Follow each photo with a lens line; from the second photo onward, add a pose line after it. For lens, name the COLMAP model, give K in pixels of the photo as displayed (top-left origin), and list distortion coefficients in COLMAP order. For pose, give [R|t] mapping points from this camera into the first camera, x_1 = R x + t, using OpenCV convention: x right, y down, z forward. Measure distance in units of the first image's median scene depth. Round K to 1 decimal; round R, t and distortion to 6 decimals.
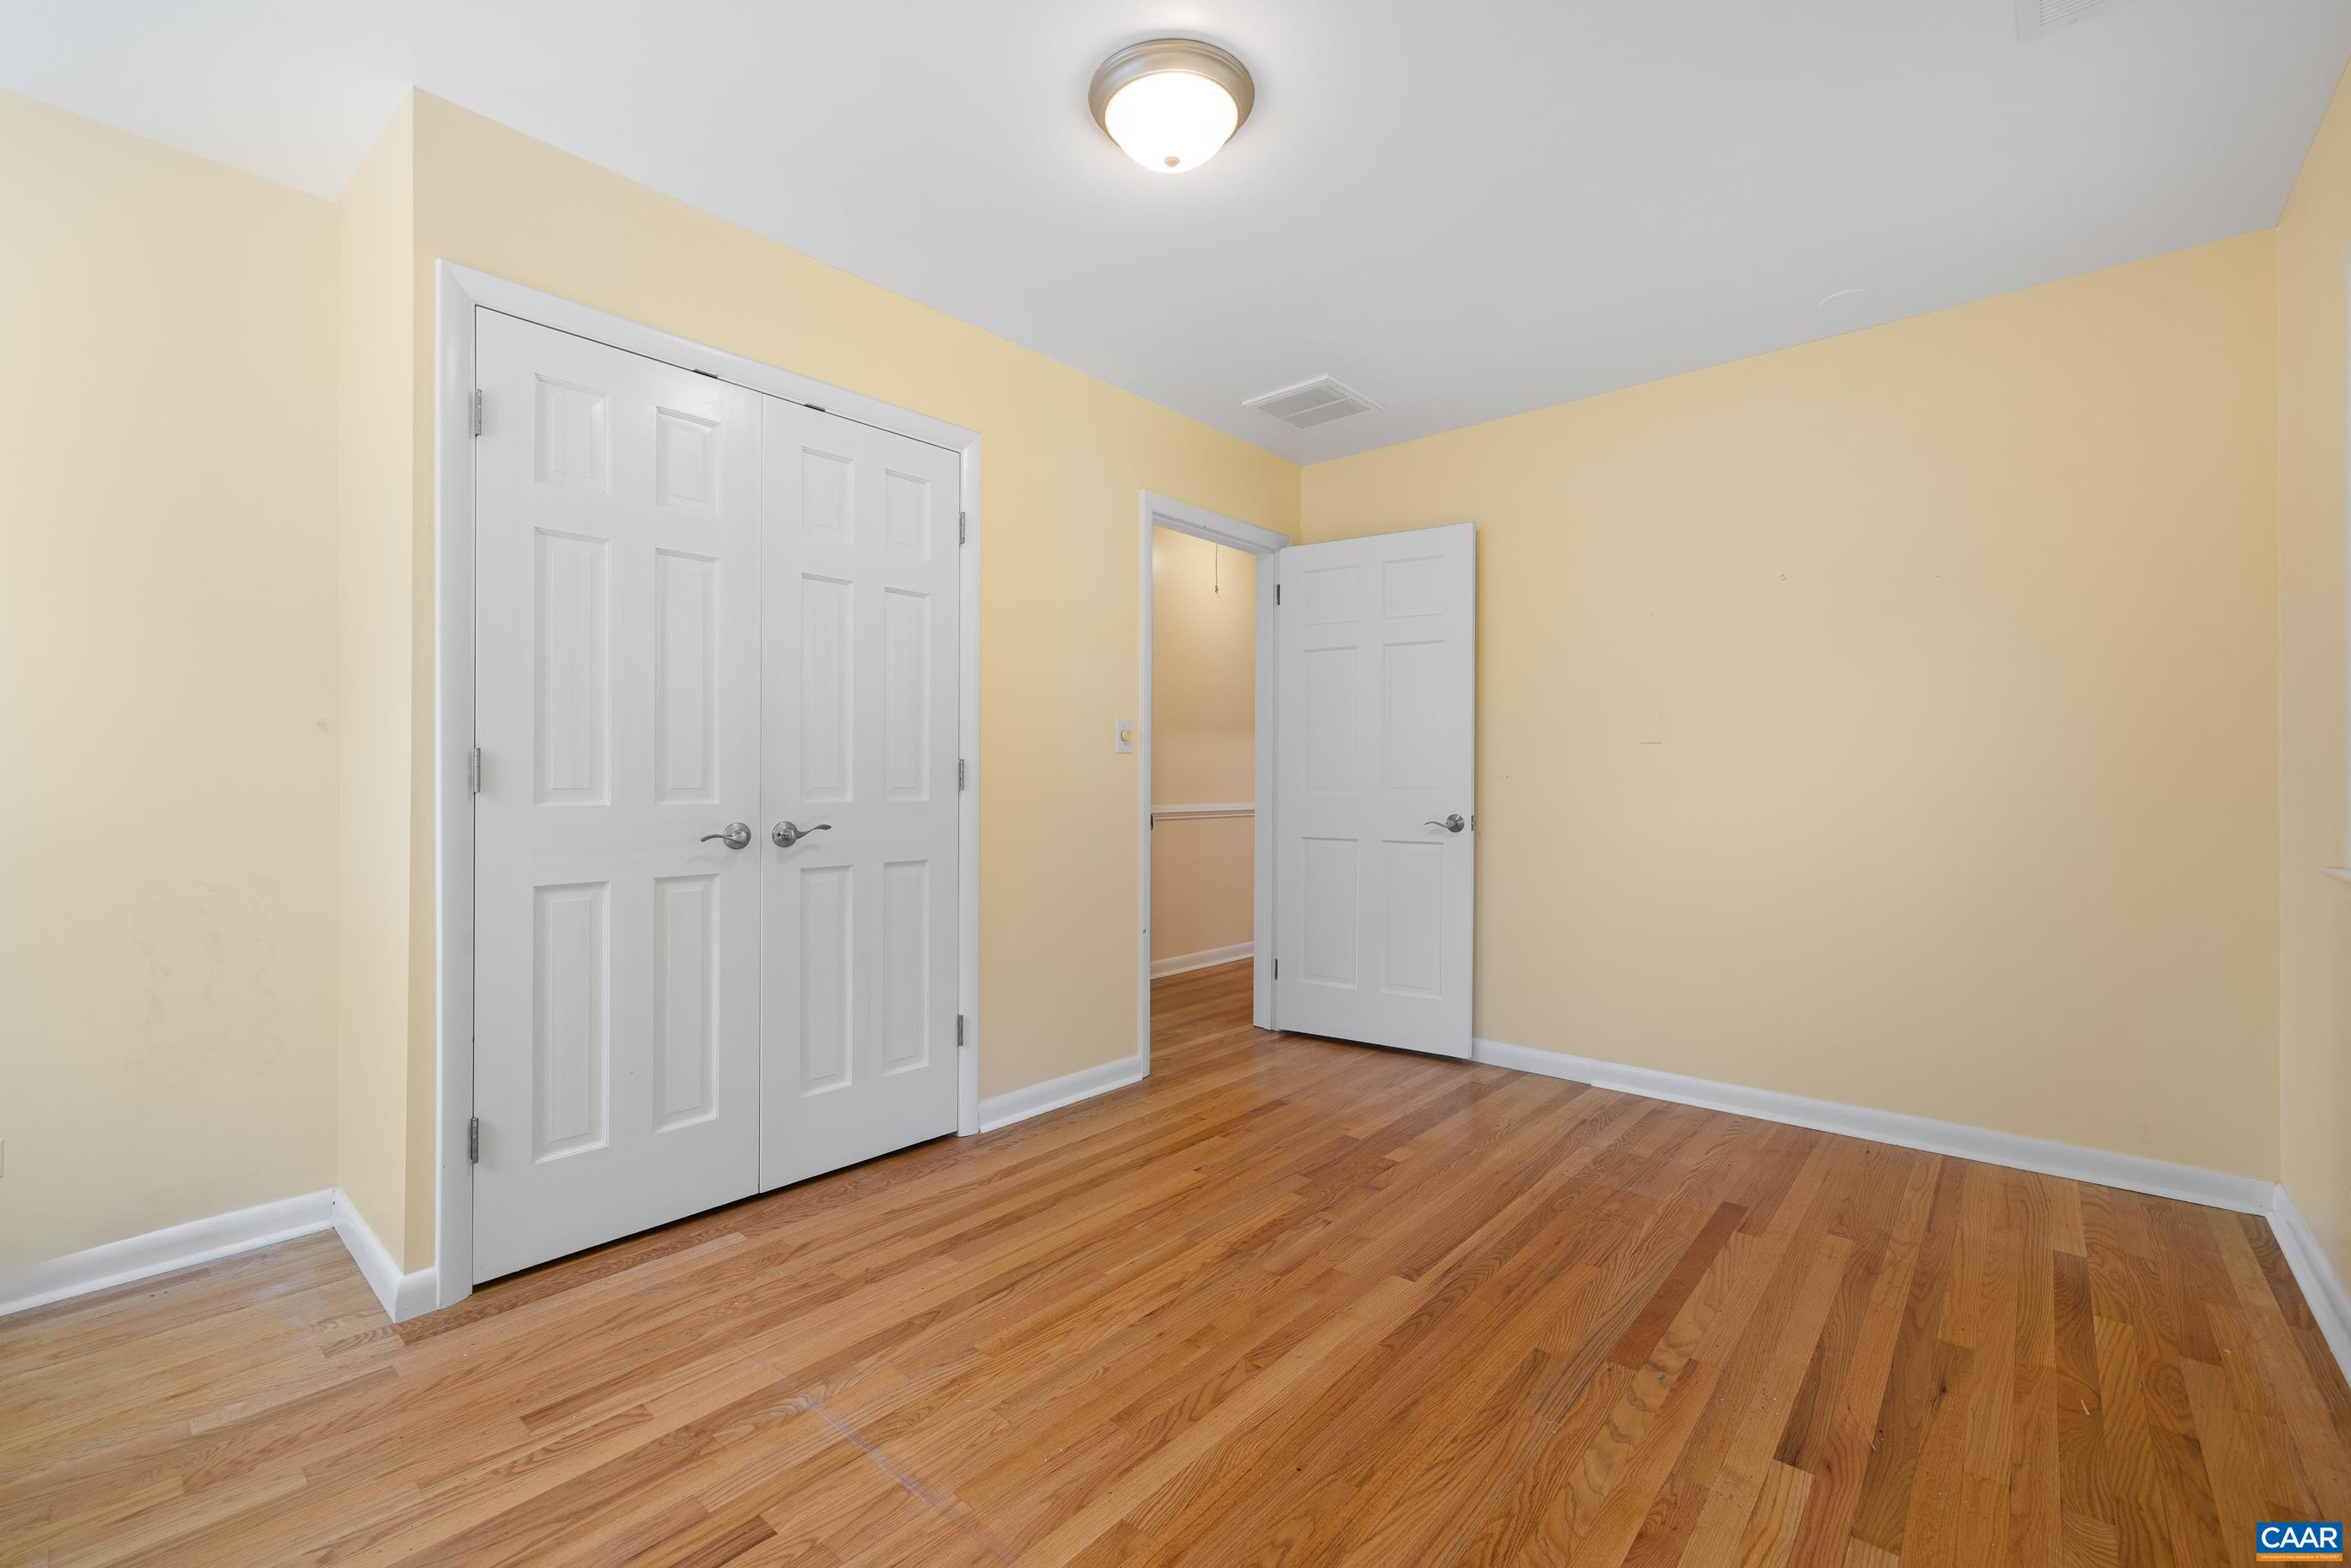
lens RADIAL K [[992.8, 0, 1174.0], [0, 992.8, 778.7], [0, 0, 1]] dist [-0.000300, -0.000175]
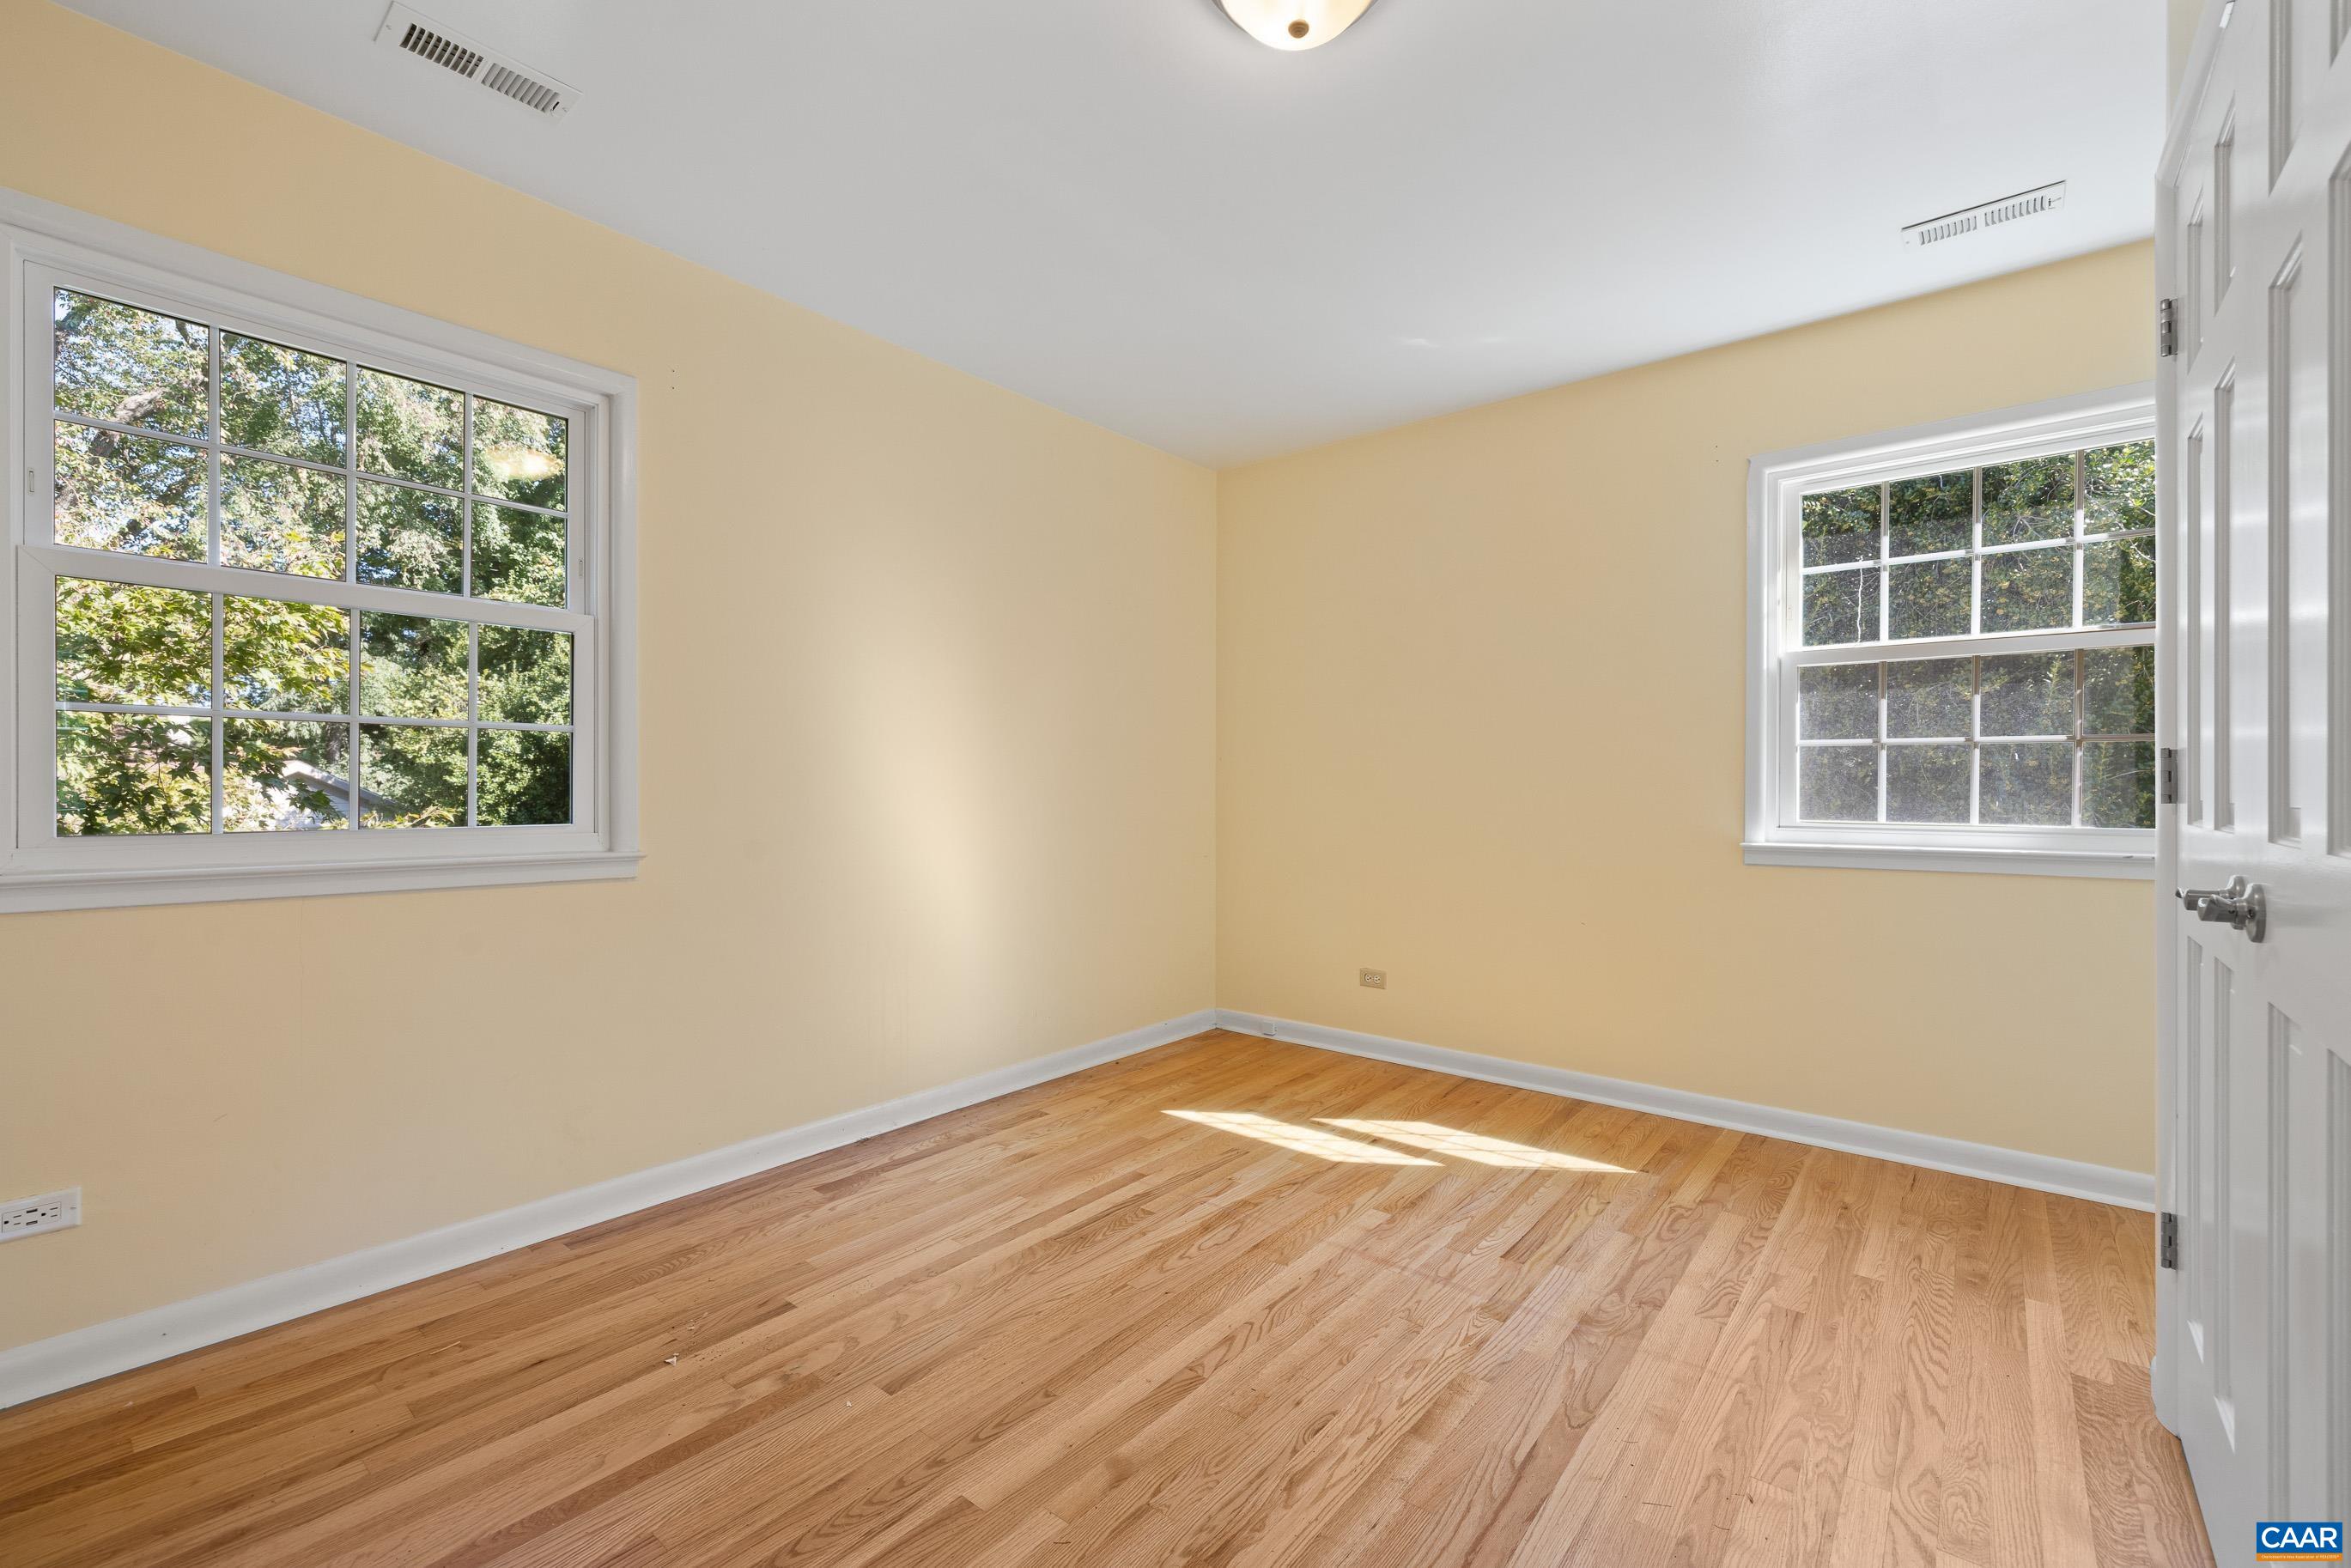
lens RADIAL K [[992.8, 0, 1174.0], [0, 992.8, 778.7], [0, 0, 1]] dist [-0.000300, -0.000175]
pose [[-0.999533, -0.005029, -0.030139, 0.129577], [-0.004896, 0.999978, -0.004502, 0.001372], [0.030161, -0.004353, -0.999536, 1.917903]]
